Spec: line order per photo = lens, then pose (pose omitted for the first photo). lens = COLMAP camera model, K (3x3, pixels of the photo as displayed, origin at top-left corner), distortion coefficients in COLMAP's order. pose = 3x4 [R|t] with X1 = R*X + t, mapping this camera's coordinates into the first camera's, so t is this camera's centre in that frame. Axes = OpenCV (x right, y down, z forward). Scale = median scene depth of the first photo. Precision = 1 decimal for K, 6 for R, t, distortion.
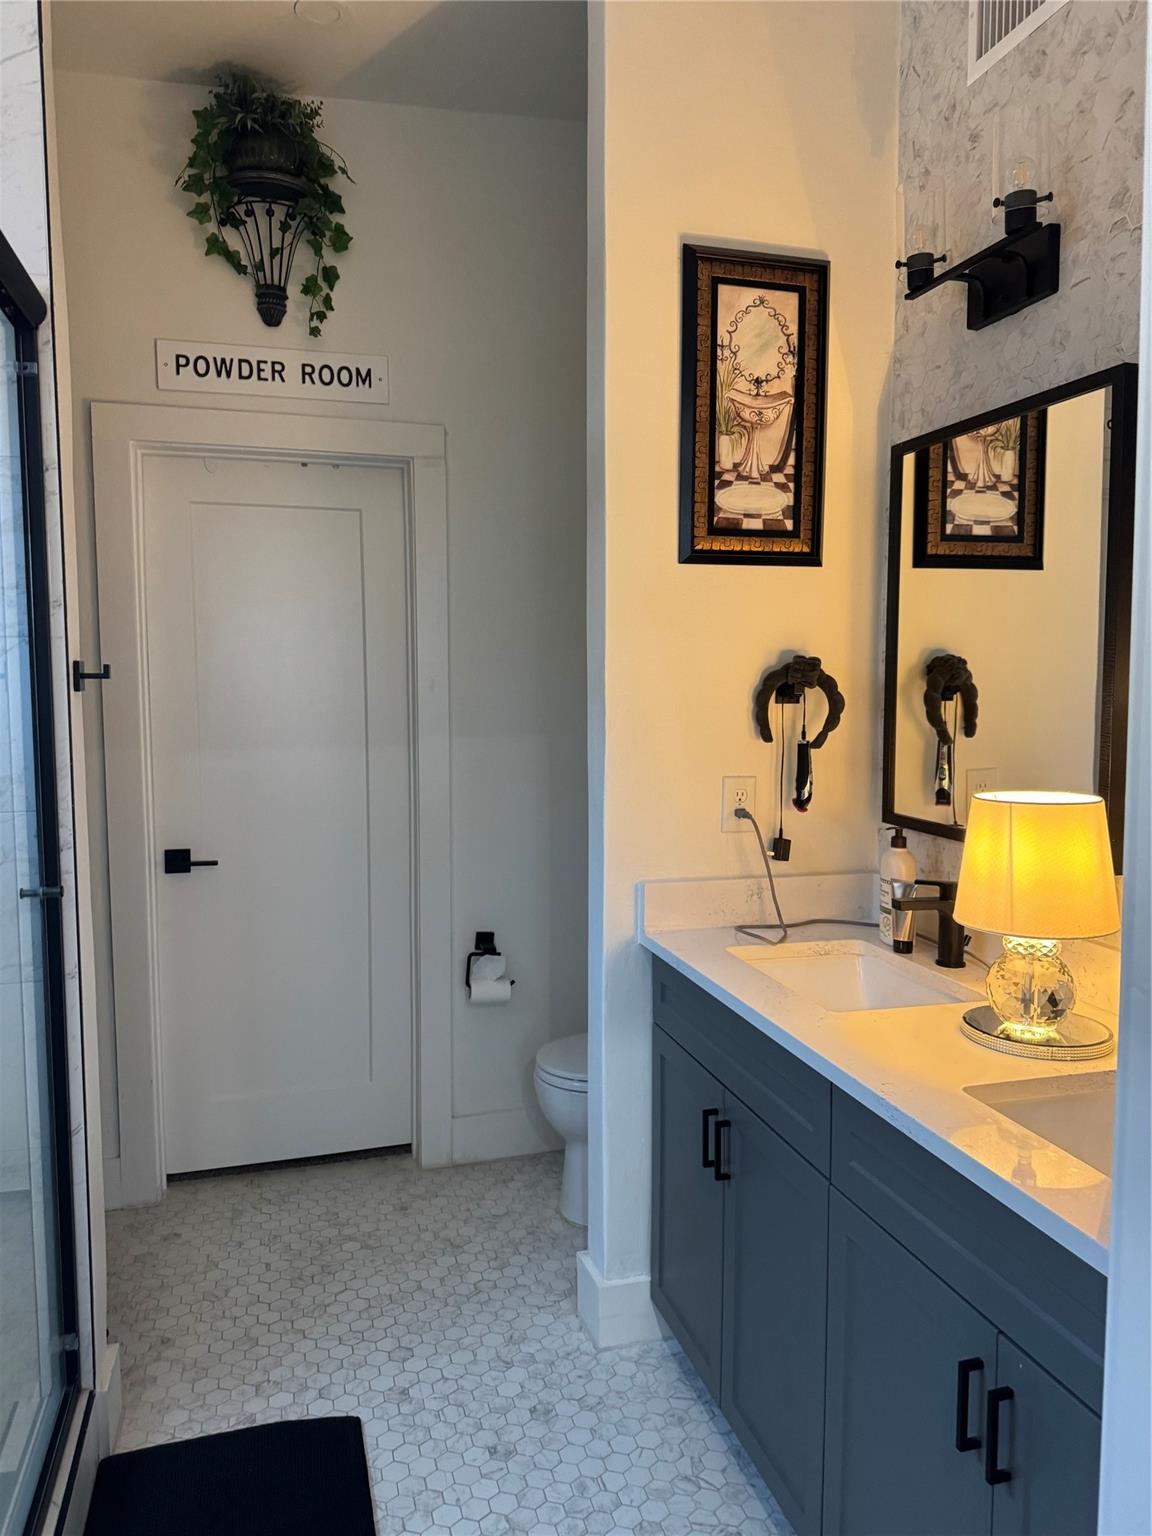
lens RADIAL K [[1108.5, 0, 576.0], [0, 1108.5, 768.0], [0, 0, 1]] dist [0.092168, -0.062368]
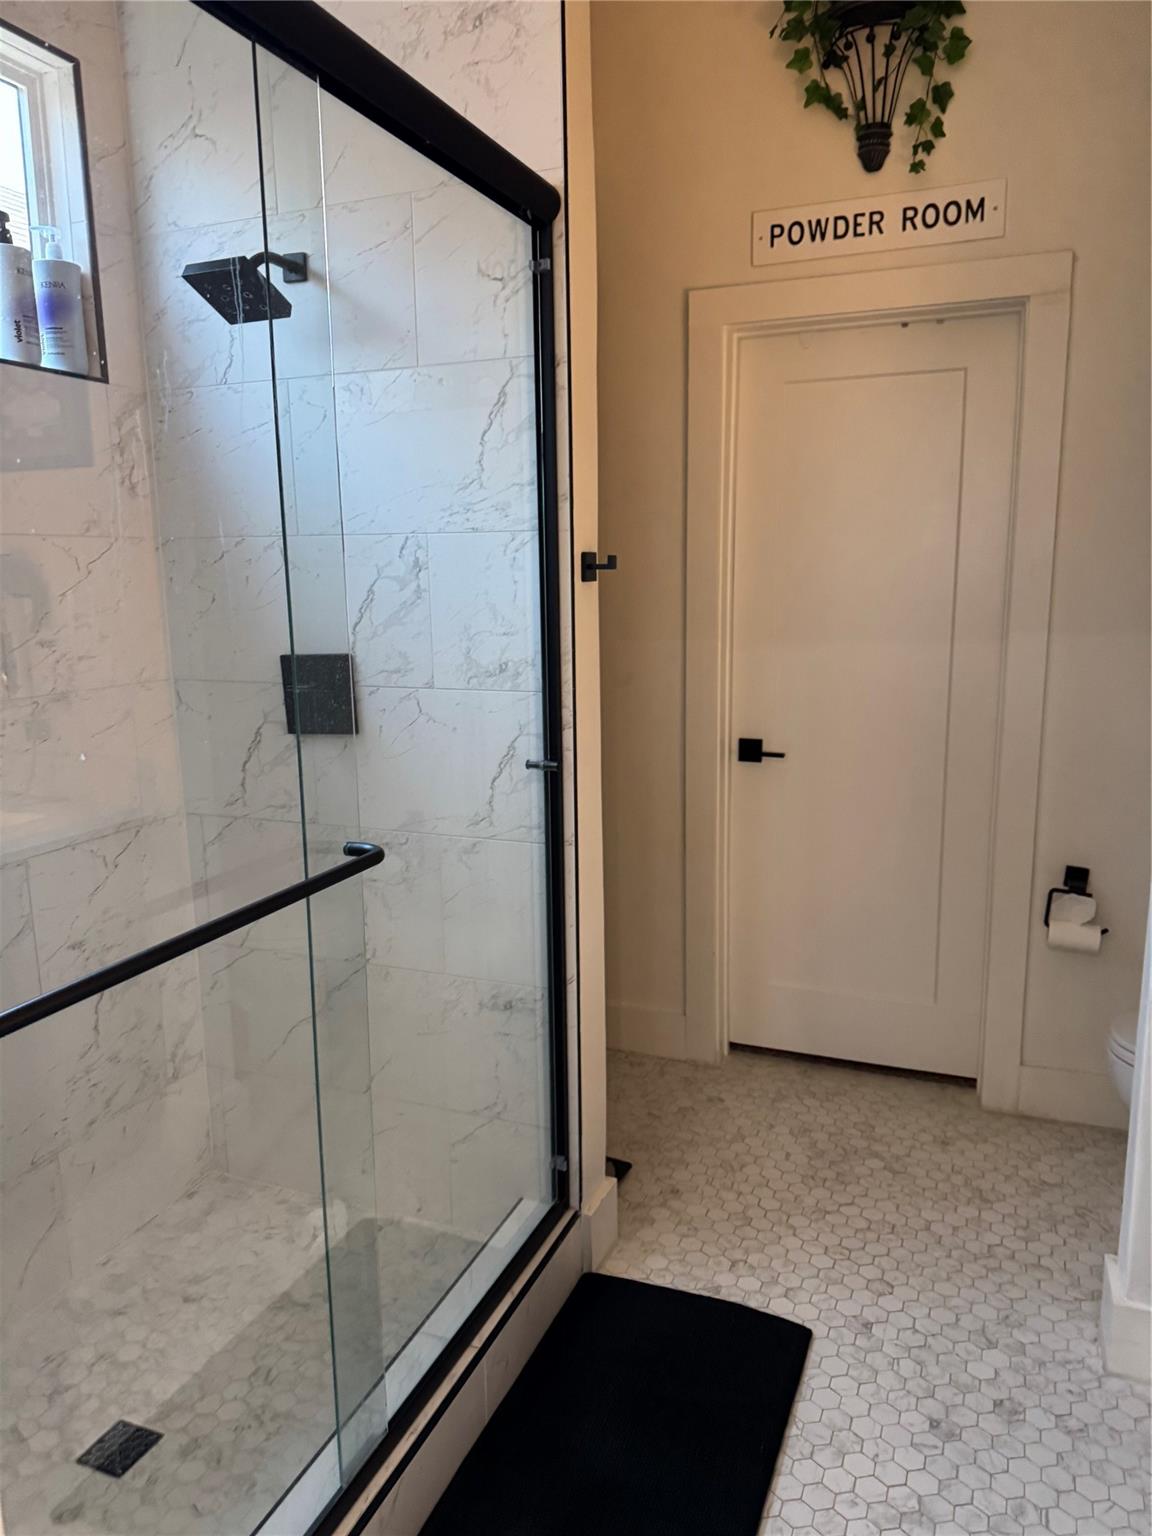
lens RADIAL K [[1121.7, 0, 580.0], [0, 1121.7, 777.4], [0, 0, 1]] dist [0.020219, 0.003039]
pose [[0.804948, 0.105299, -0.583928, 0.125831], [-0.043180, 0.991913, 0.119346, -0.007500], [0.591773, -0.070853, 0.802985, 0.100825]]
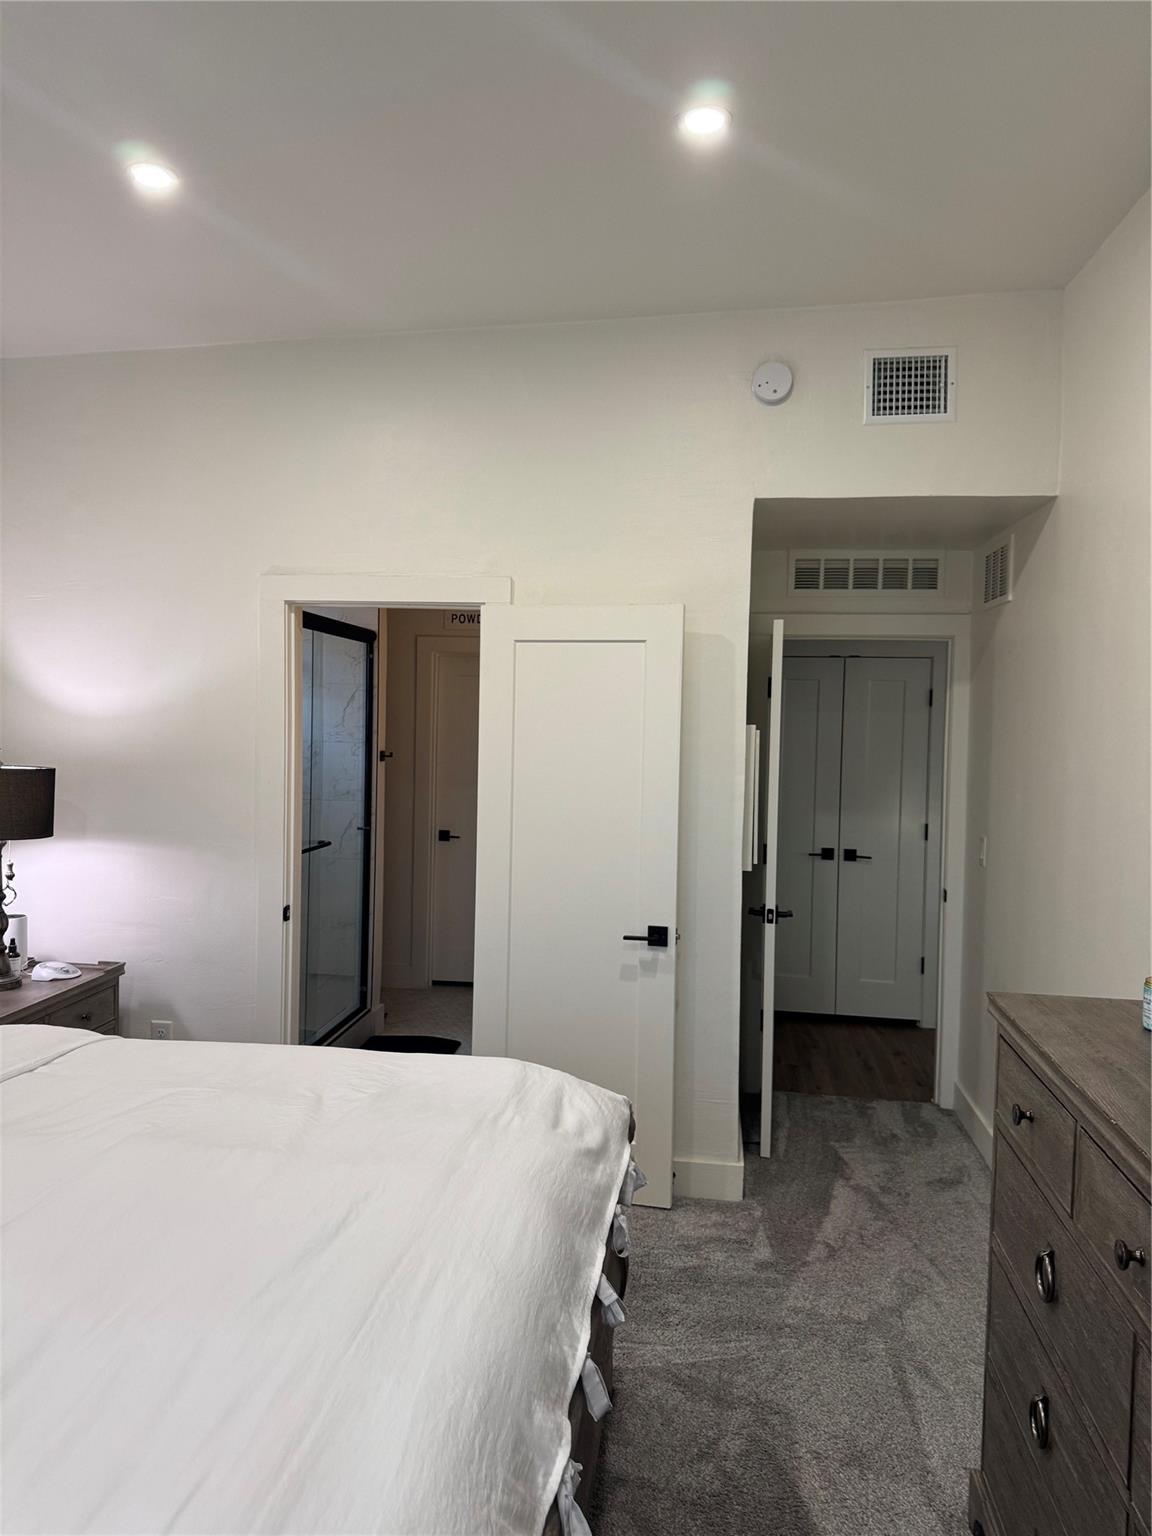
lens RADIAL K [[1097.9, 0, 576.0], [0, 1097.9, 768.0], [0, 0, 1]] dist [0.280737, -0.387302]
pose [[0.927327, 0.041485, -0.371947, 0.745689], [-0.059514, 0.997537, -0.037120, 0.017483], [0.369491, 0.056559, 0.927512, -1.003157]]
